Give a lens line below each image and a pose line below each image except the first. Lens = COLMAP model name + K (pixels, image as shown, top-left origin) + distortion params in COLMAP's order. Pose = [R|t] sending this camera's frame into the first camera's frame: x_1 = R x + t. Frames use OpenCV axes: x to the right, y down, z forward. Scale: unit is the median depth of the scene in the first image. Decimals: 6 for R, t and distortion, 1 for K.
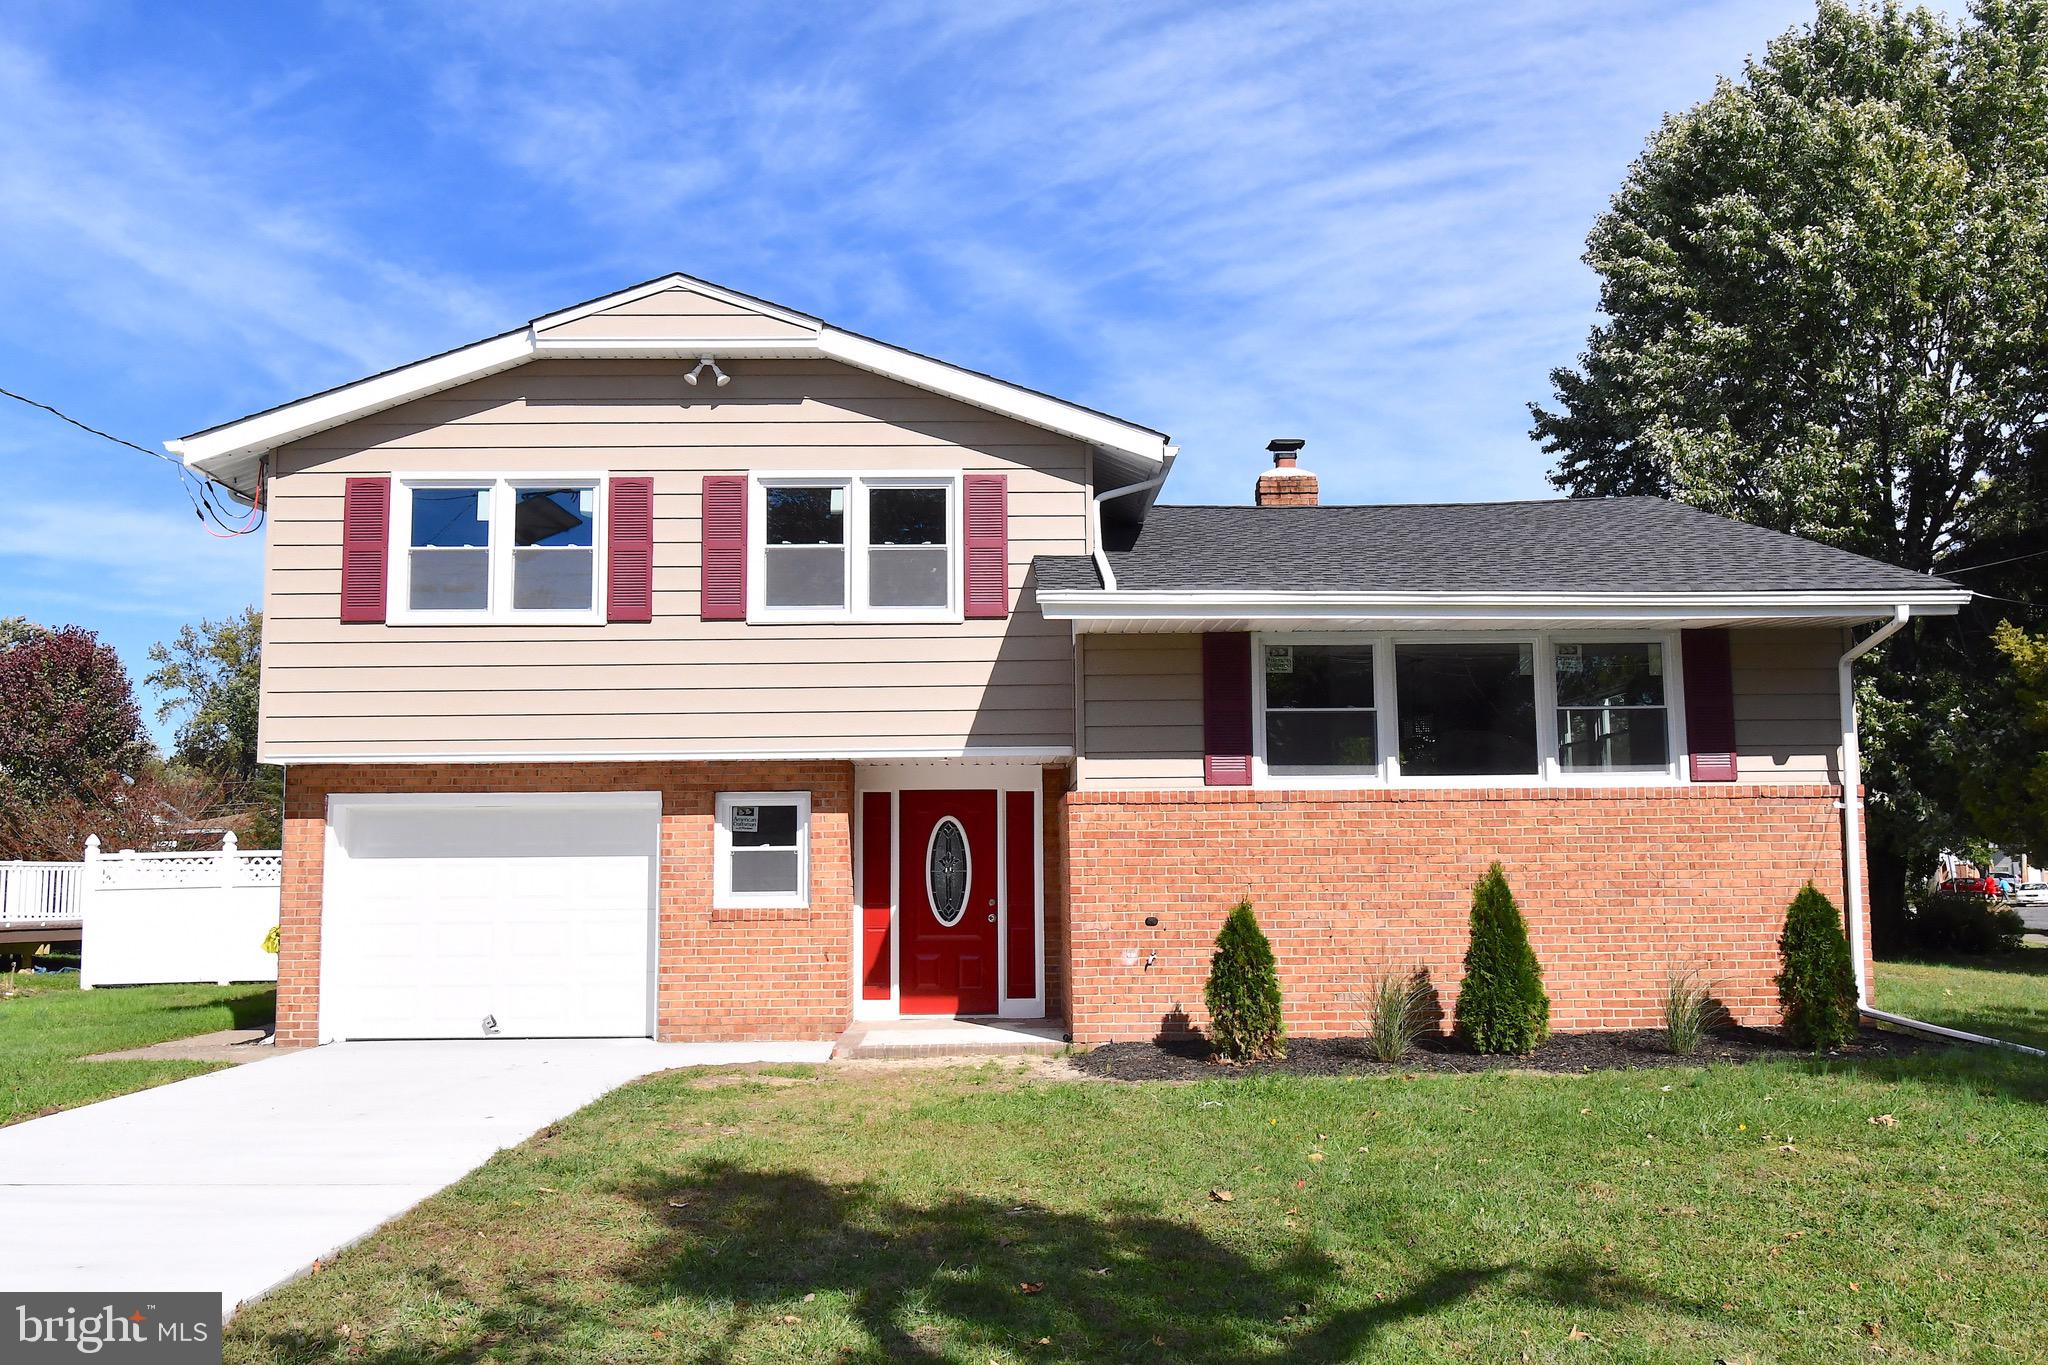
lens RADIAL K [[1724.1, 0, 1015.9], [0, 1724.1, 681.9], [0, 0, 1]] dist [-0.002104, -0.028648]
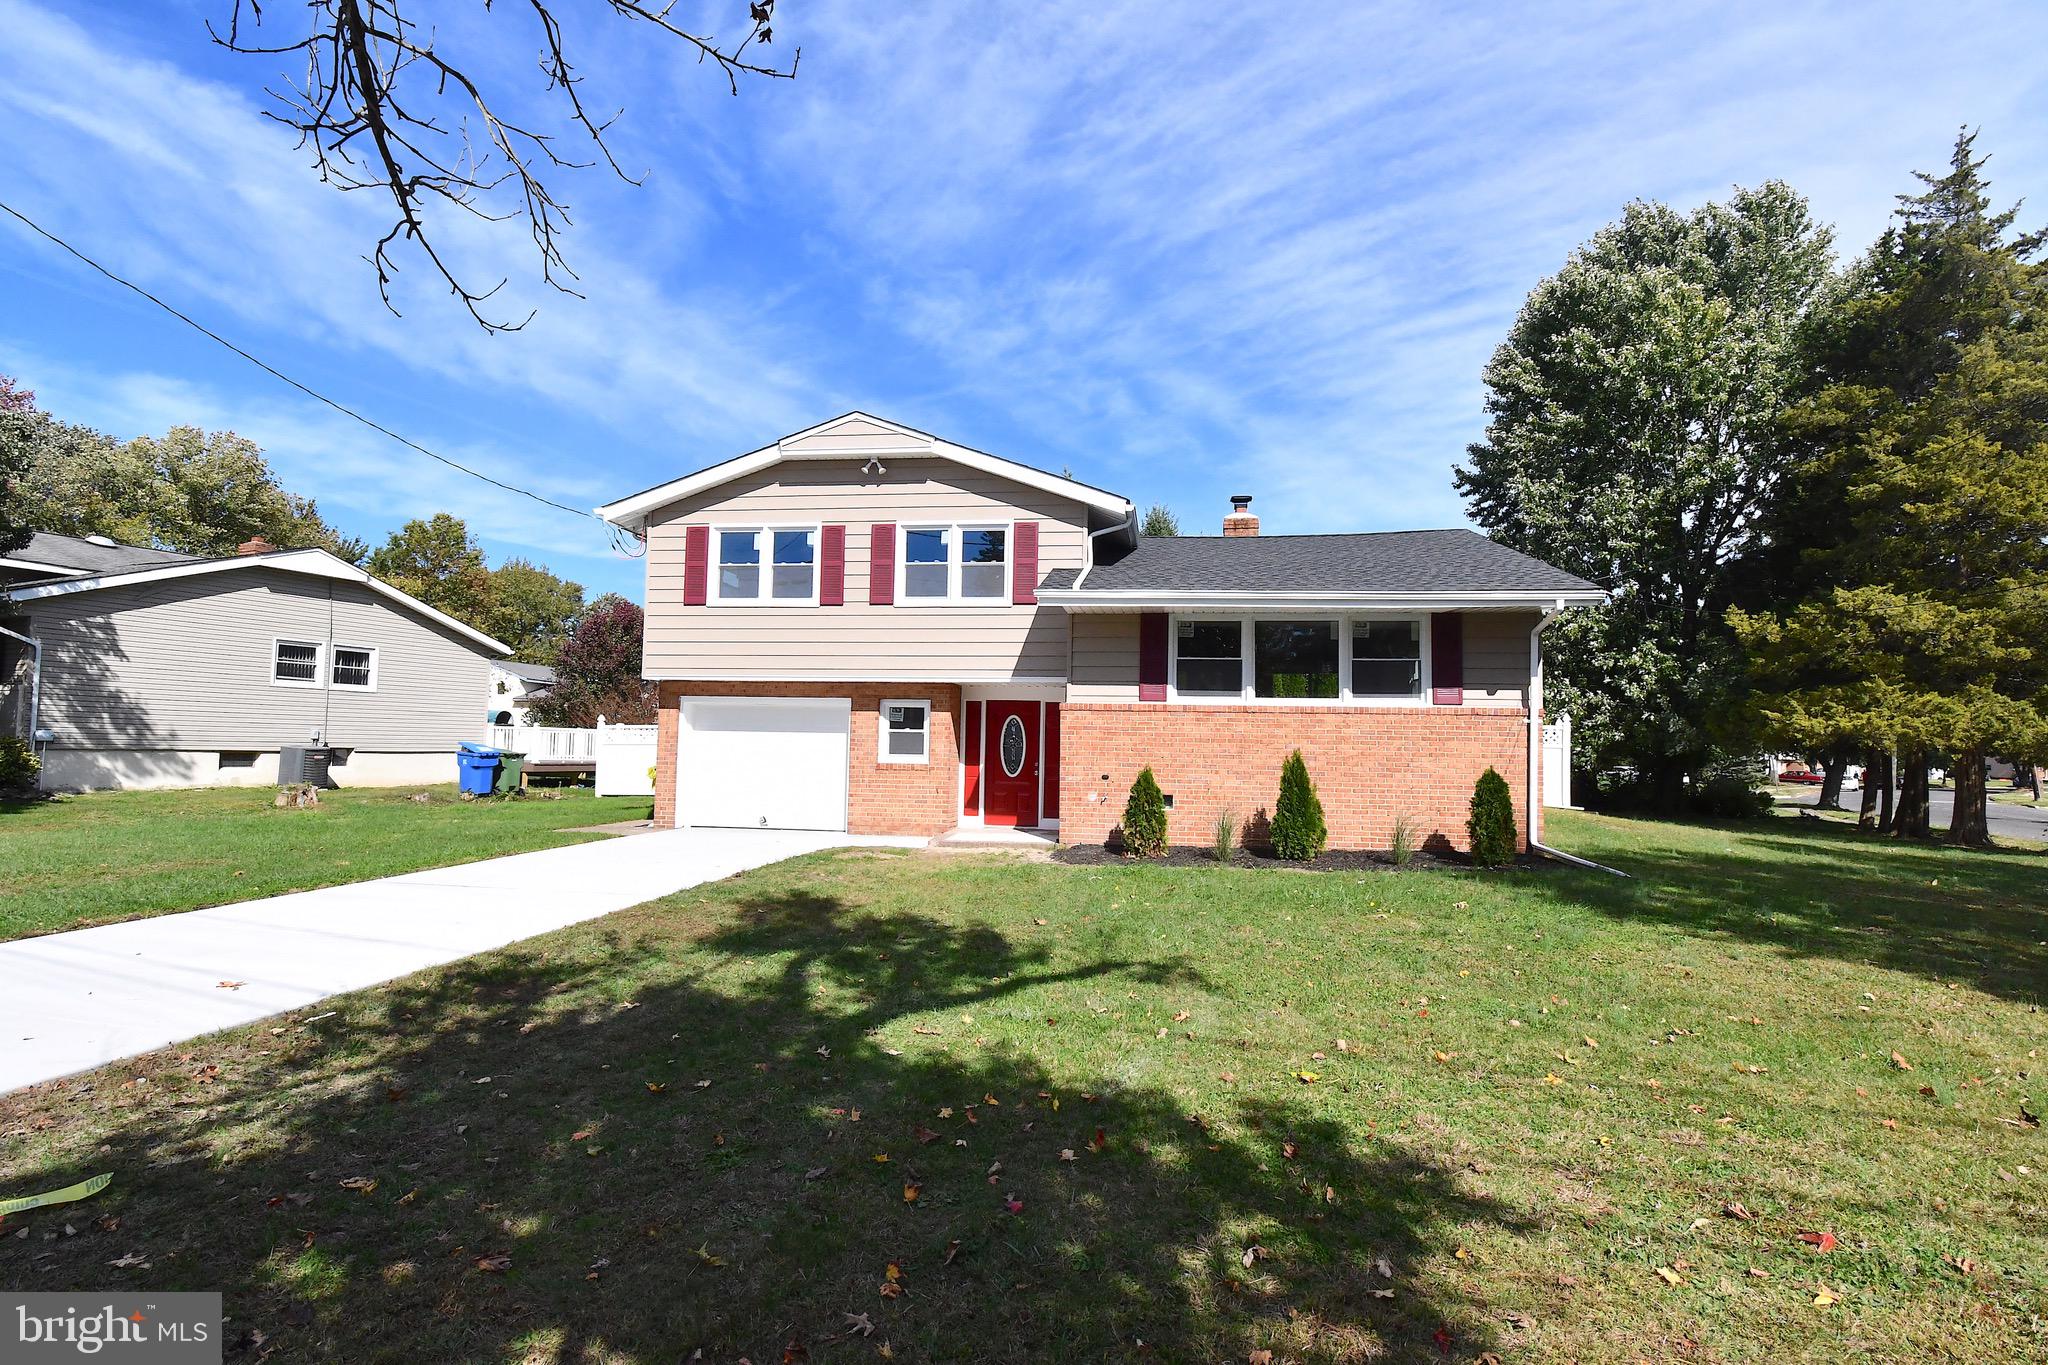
lens RADIAL K [[1010.2, 0, 1024.2], [0, 1010.2, 677.0], [0, 0, 1]] dist [-0.000391, -0.002407]
pose [[0.986994, 0.016338, -0.159923, 0.148665], [-0.009521, 0.999017, 0.043300, -0.007011], [0.160473, -0.041214, 0.986179, -0.025934]]
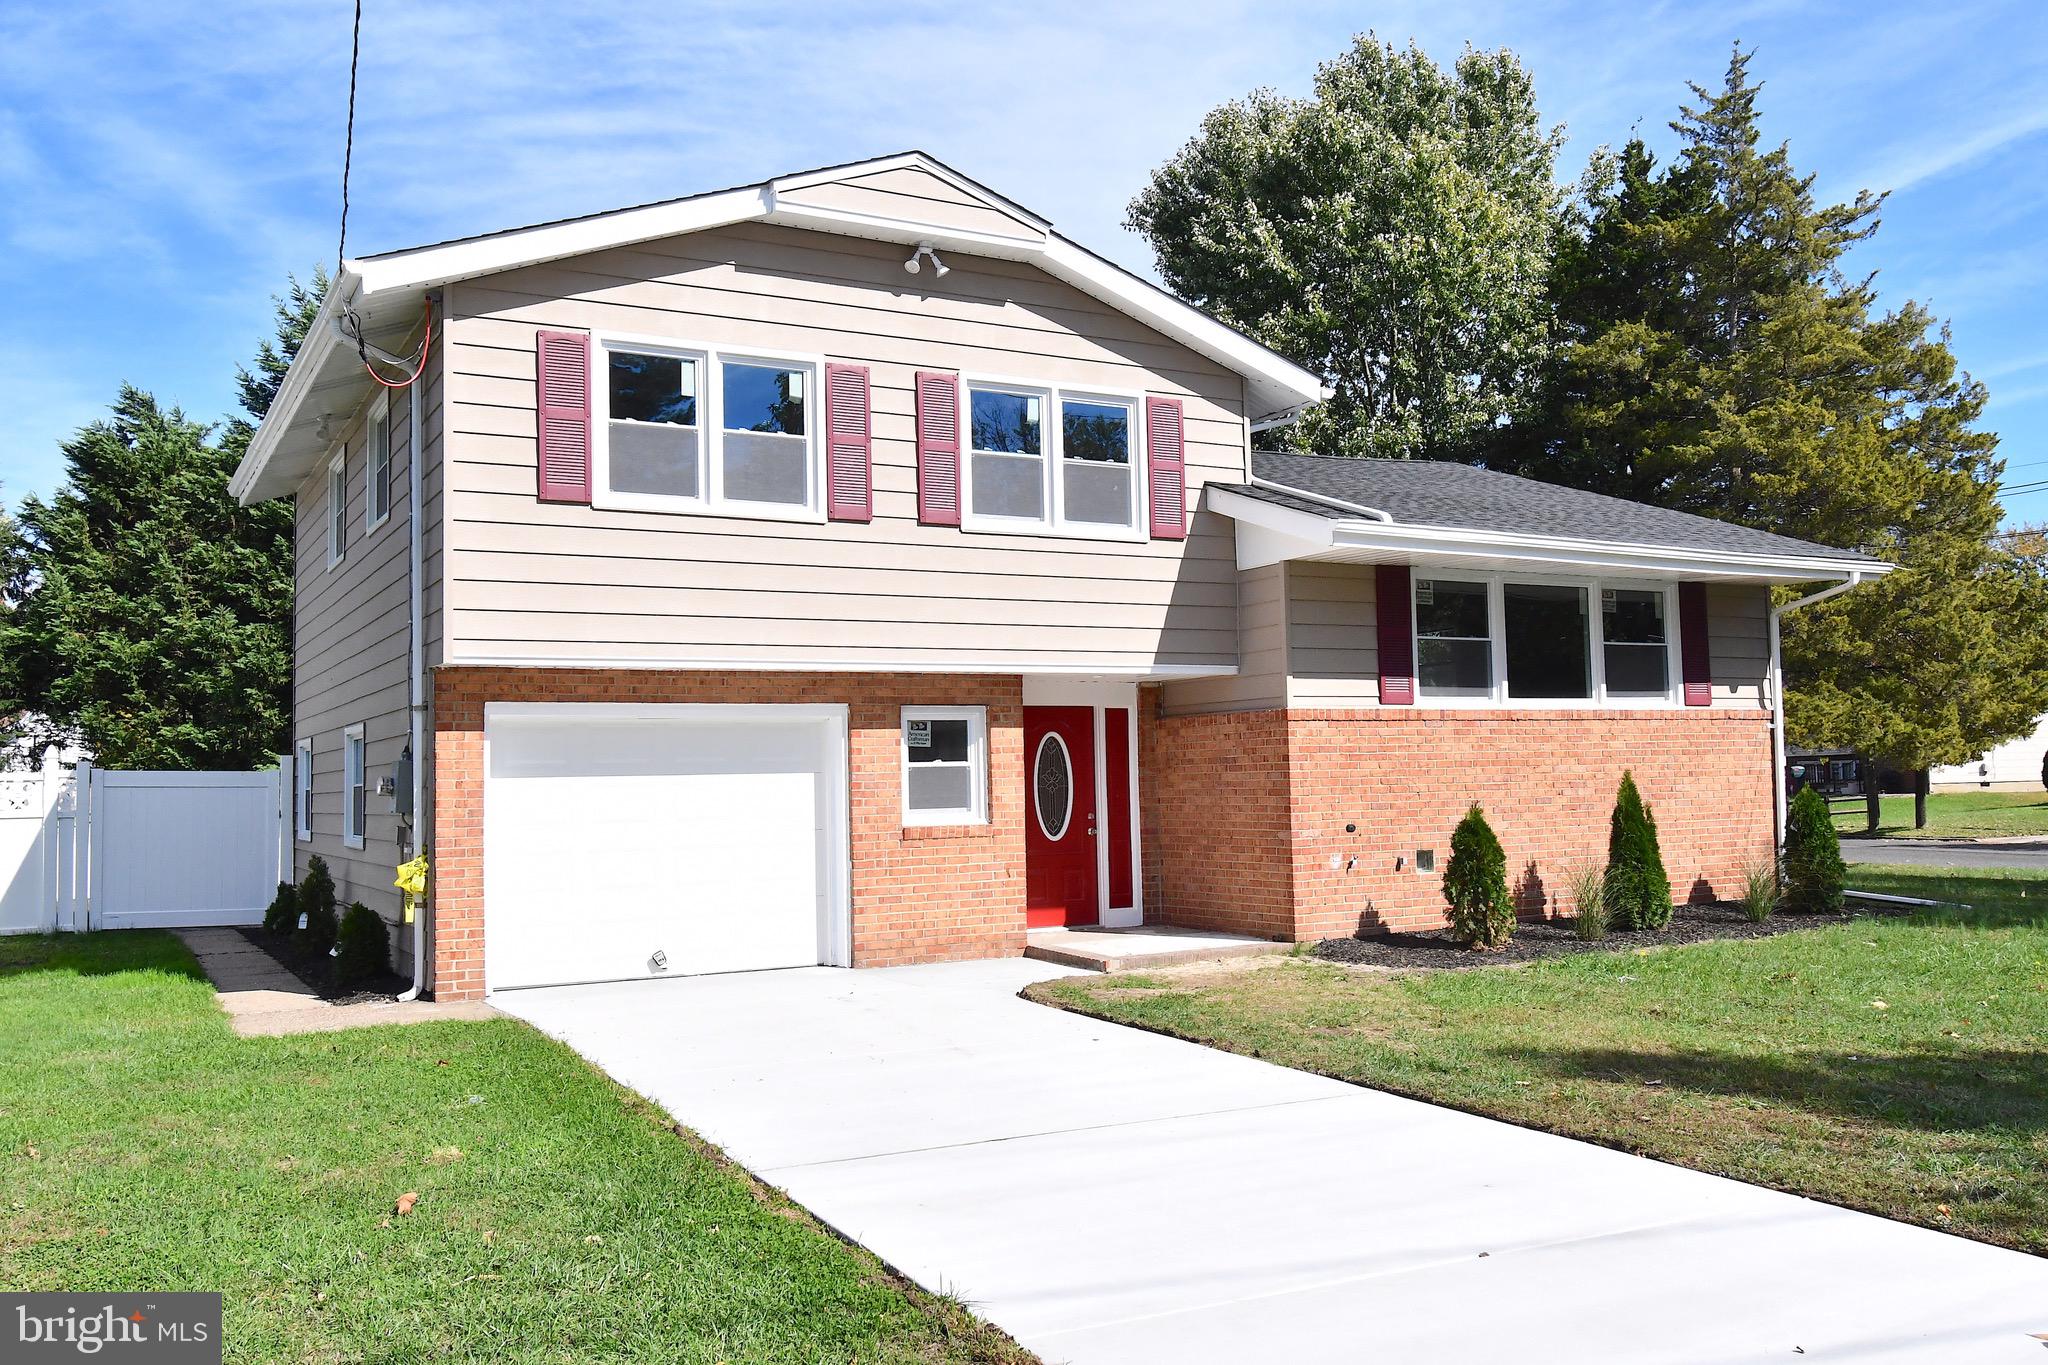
lens RADIAL K [[1659.7, 0, 981.5], [0, 1659.7, 694.1], [0, 0, 1]] dist [-0.008956, -0.024903]
pose [[0.891718, 0.014267, 0.452367, -0.559149], [-0.036926, 0.998464, 0.041298, 0.018351], [-0.451083, -0.053530, 0.890875, 0.164842]]
